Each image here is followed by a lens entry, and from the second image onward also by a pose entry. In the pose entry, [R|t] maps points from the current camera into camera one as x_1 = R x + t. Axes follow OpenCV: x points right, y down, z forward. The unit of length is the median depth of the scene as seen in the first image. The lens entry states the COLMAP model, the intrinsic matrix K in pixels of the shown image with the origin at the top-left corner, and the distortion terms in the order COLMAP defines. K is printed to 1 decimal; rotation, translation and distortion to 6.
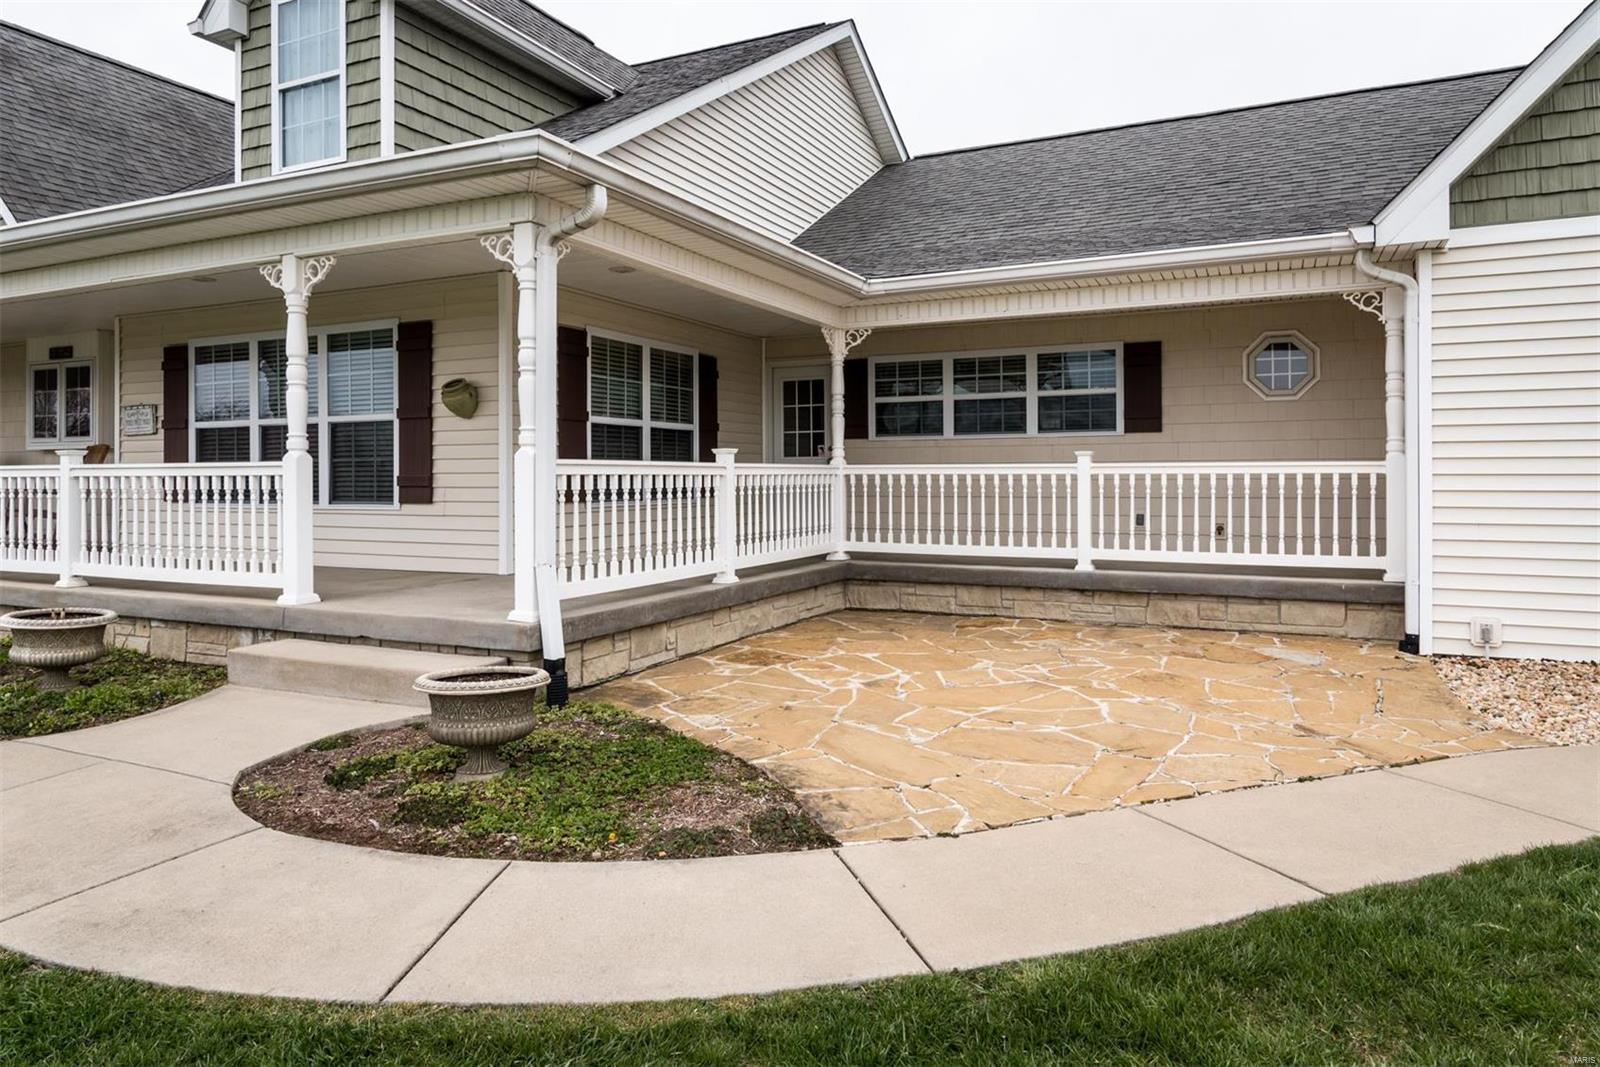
lens RADIAL K [[1035.4, 0, 838.1], [0, 1035.4, 468.0], [0, 0, 1]] dist [0.002099, 0.000740]
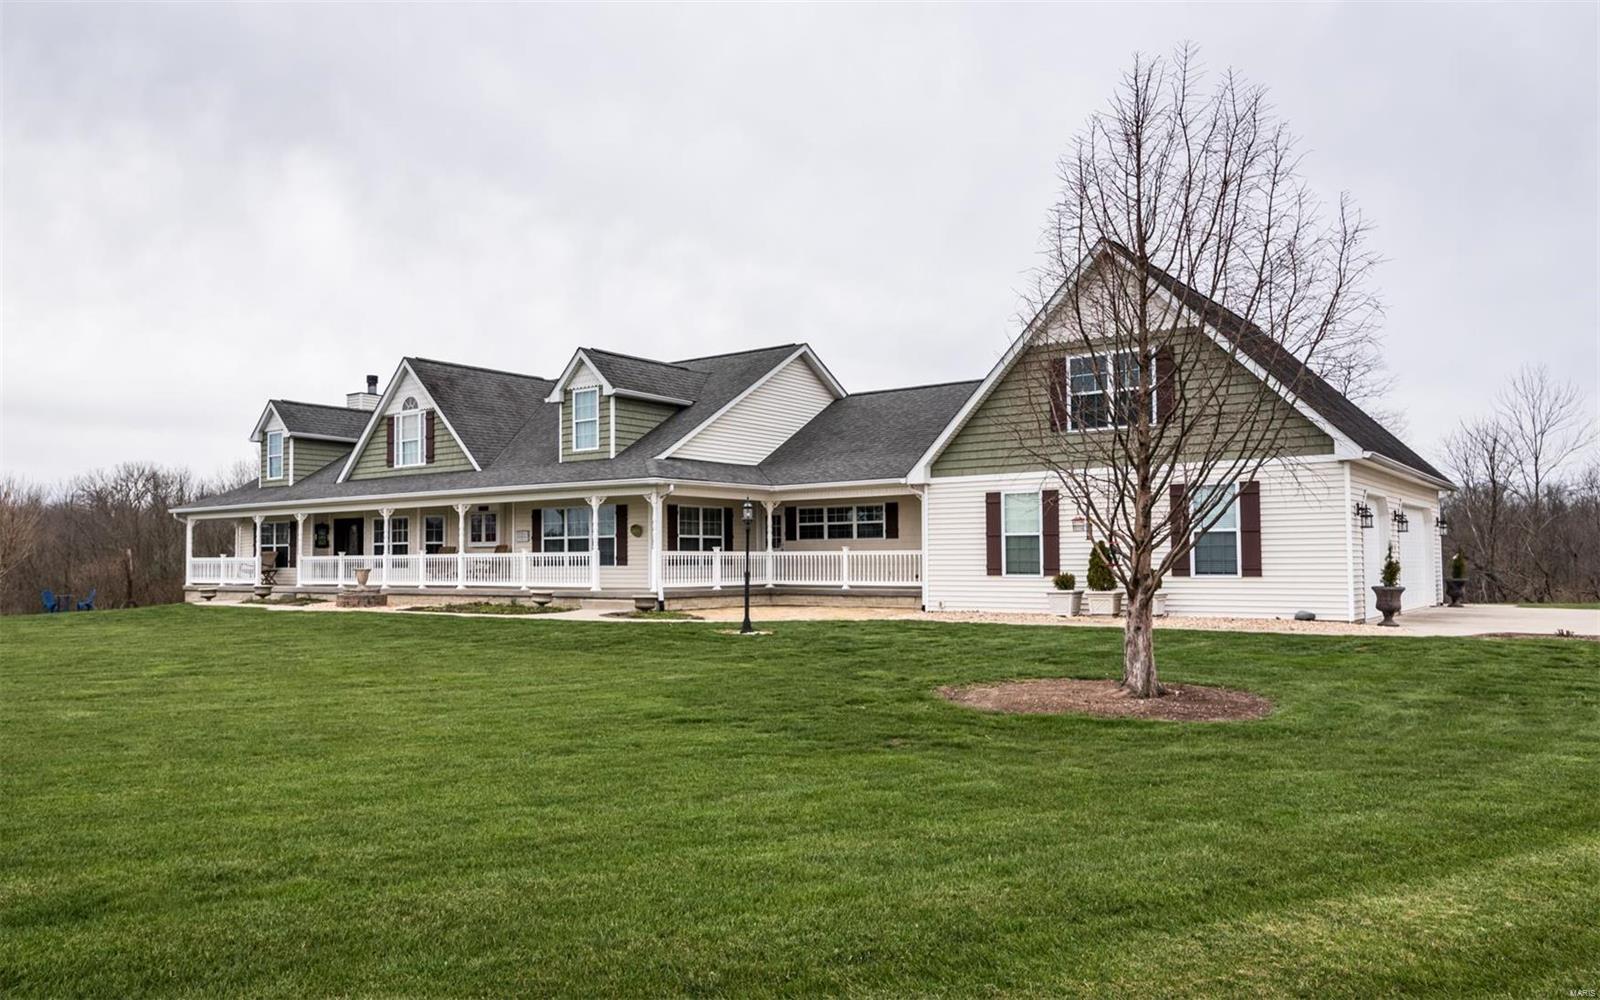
lens RADIAL K [[1199.3, 0, 801.6], [0, 1199.3, 509.5], [0, 0, 1]] dist [-0.011318, -0.001628]
pose [[0.981787, -0.010769, -0.189681, 0.723114], [0.004290, 0.999394, -0.034530, -0.005357], [0.189938, 0.033088, 0.981238, -2.189727]]
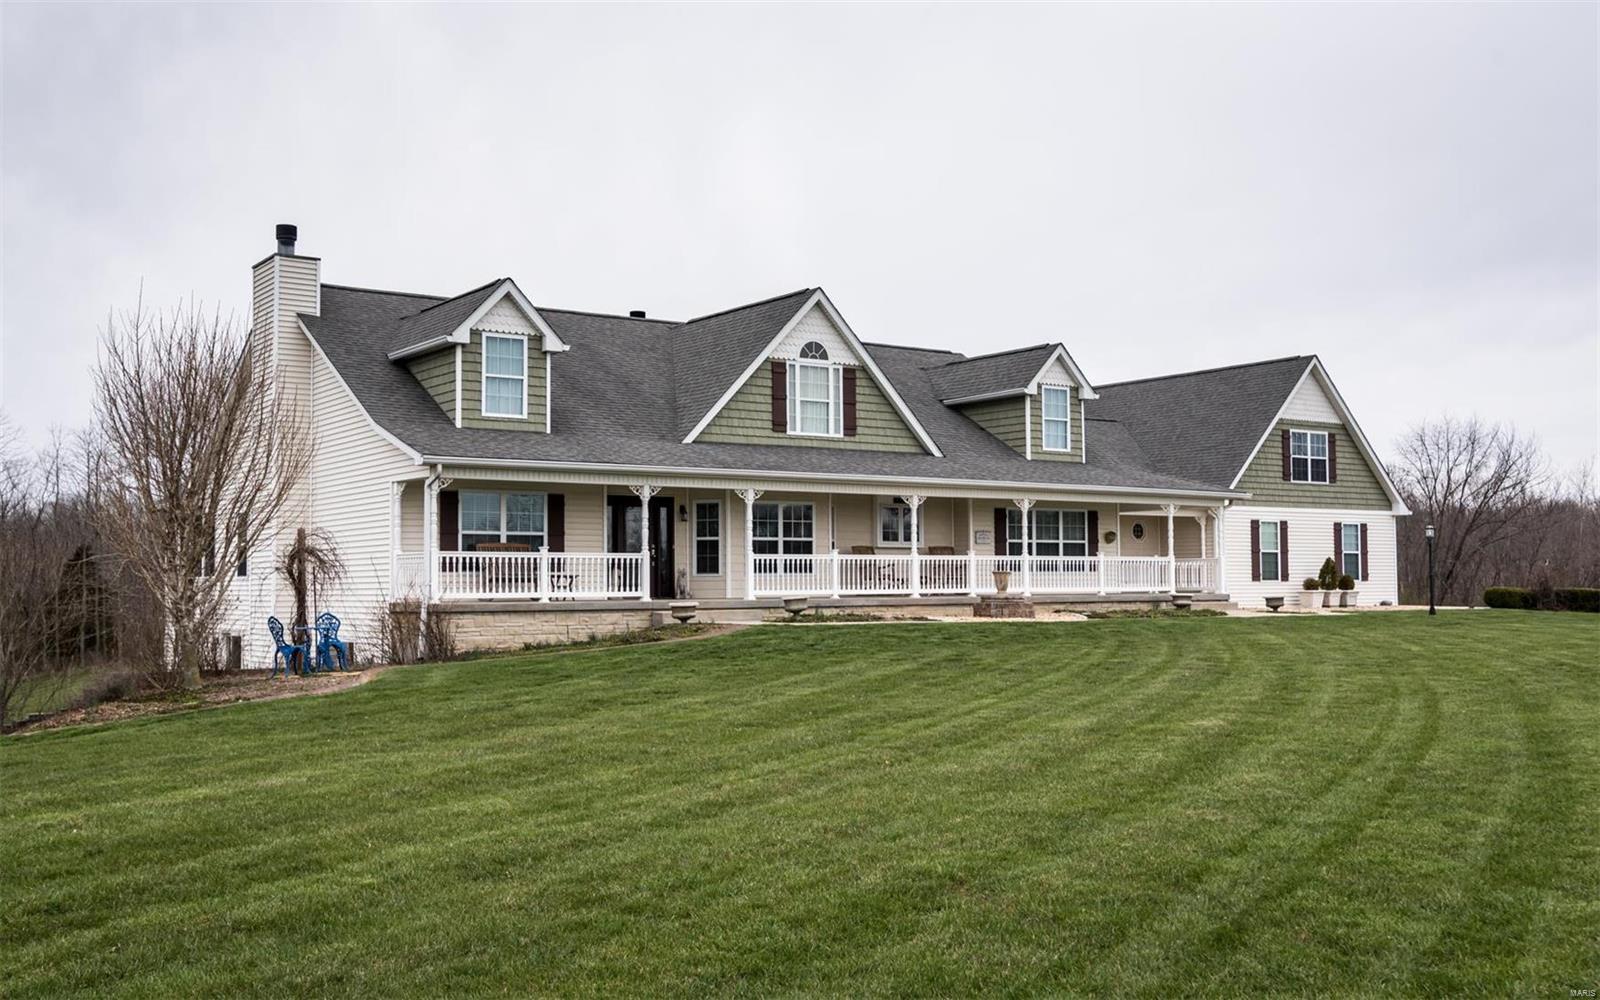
lens RADIAL K [[1446.1, 0, 796.9], [0, 1446.1, 489.9], [0, 0, 1]] dist [0.009325, 0.001944]
pose [[0.498139, 0.055273, 0.865334, -4.243851], [-0.008092, 0.998219, -0.059102, 0.051569], [-0.867060, 0.022439, 0.497699, -0.331348]]
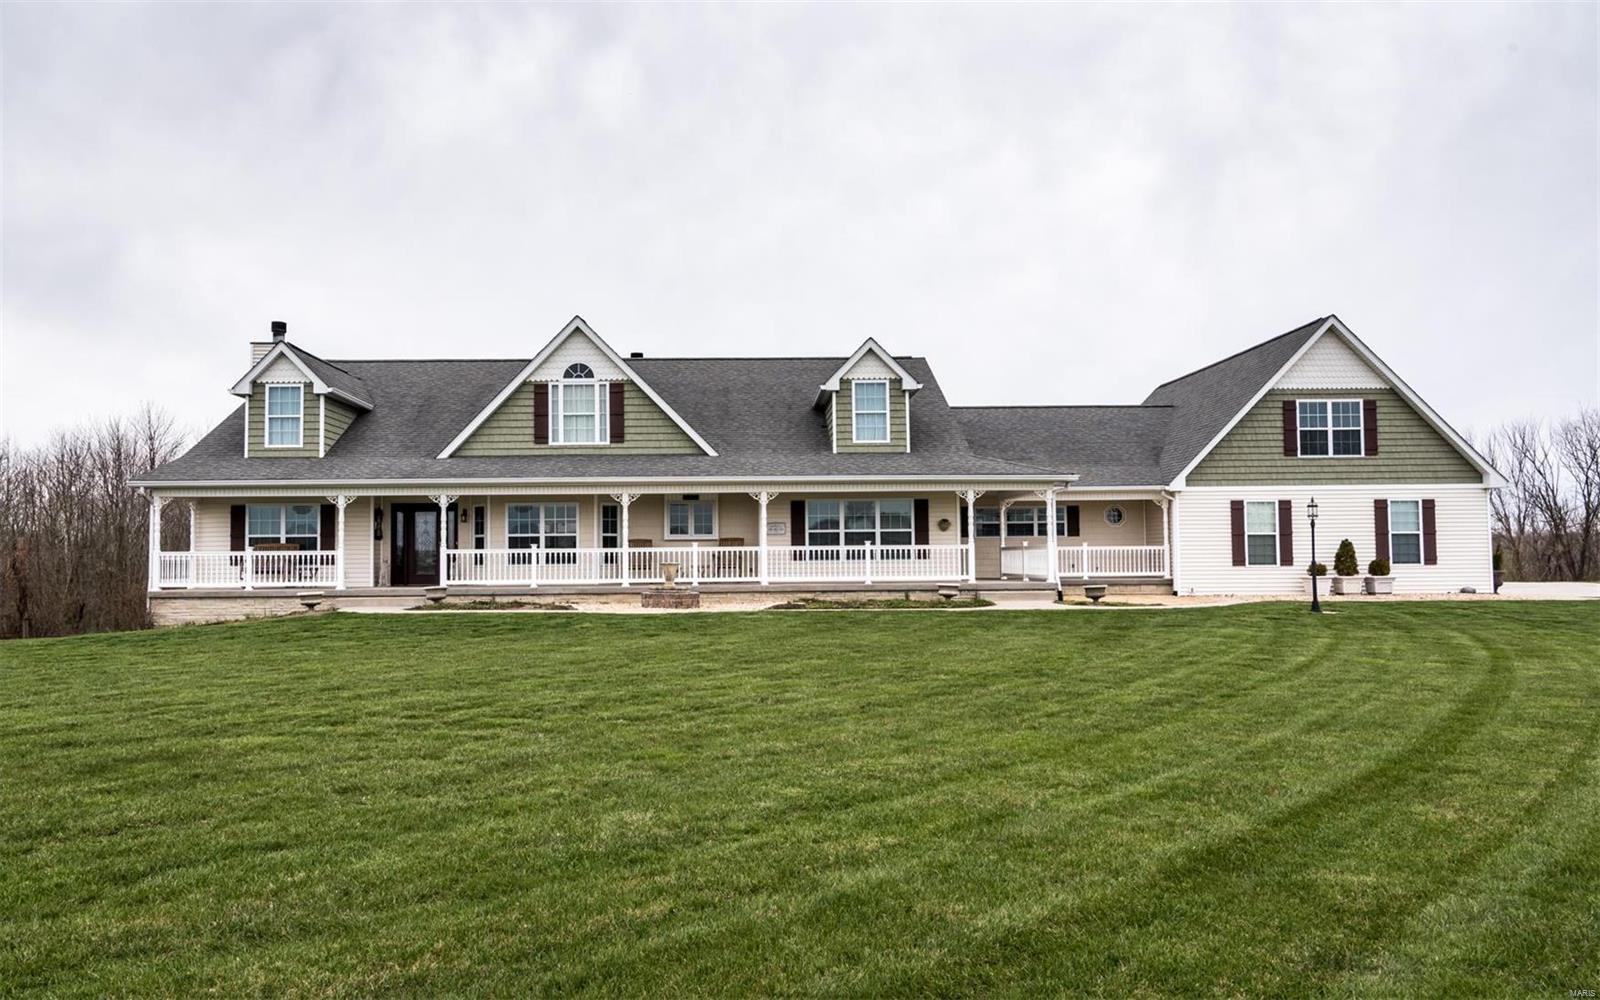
lens RADIAL K [[1041.9, 0, 807.7], [0, 1041.9, 510.2], [0, 0, 1]] dist [0.008426, 0.001301]
pose [[0.882720, 0.020269, 0.469462, -2.027472], [0.001877, 0.998909, -0.046656, 0.031835], [-0.469896, 0.042066, 0.881719, -1.461292]]
